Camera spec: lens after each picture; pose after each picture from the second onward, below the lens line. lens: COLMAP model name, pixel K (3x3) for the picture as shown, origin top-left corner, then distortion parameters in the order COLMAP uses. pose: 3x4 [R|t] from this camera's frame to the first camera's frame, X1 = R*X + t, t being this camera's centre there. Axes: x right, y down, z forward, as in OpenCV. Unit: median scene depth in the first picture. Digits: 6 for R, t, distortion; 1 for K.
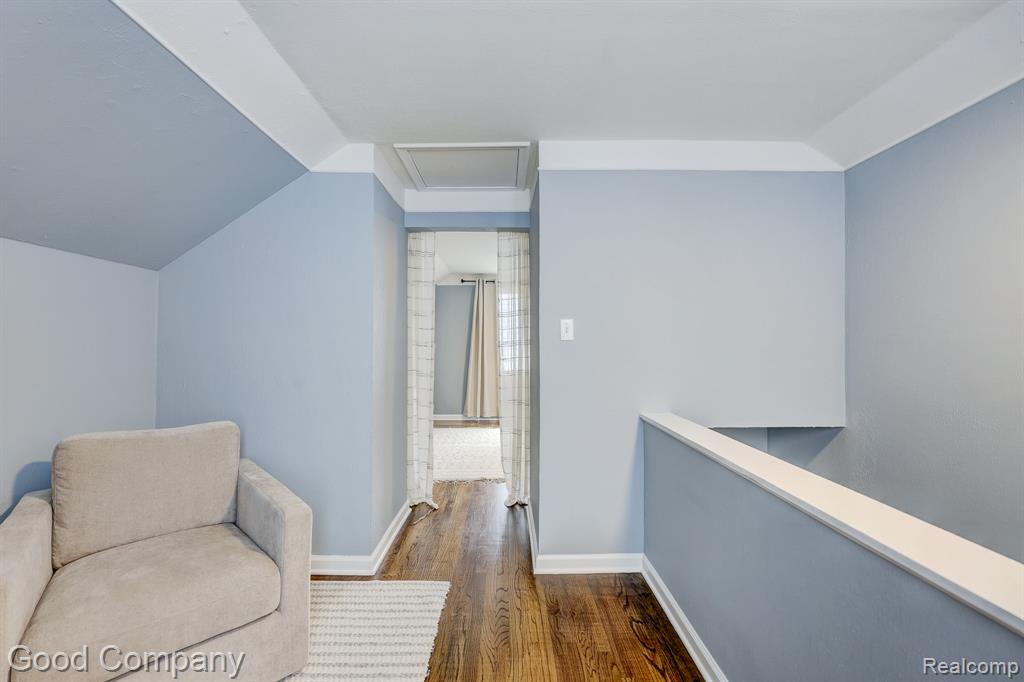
lens RADIAL K [[415.8, 0, 509.3], [0, 415.8, 352.0], [0, 0, 1]] dist [-0.000702, -0.000134]
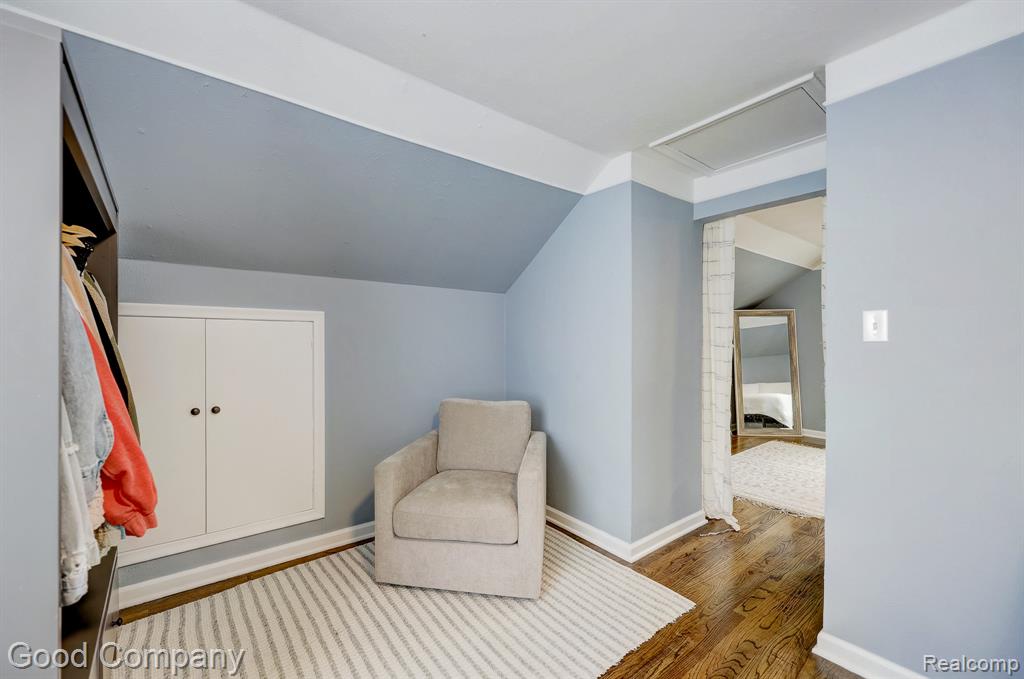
lens RADIAL K [[418.8, 0, 513.1], [0, 418.8, 362.5], [0, 0, 1]] dist [0.000801, -0.000092]
pose [[0.611089, 0.042858, -0.790401, 0.343110], [-0.016571, 0.999007, 0.041357, -0.014754], [0.791388, -0.012175, 0.611193, 0.125349]]
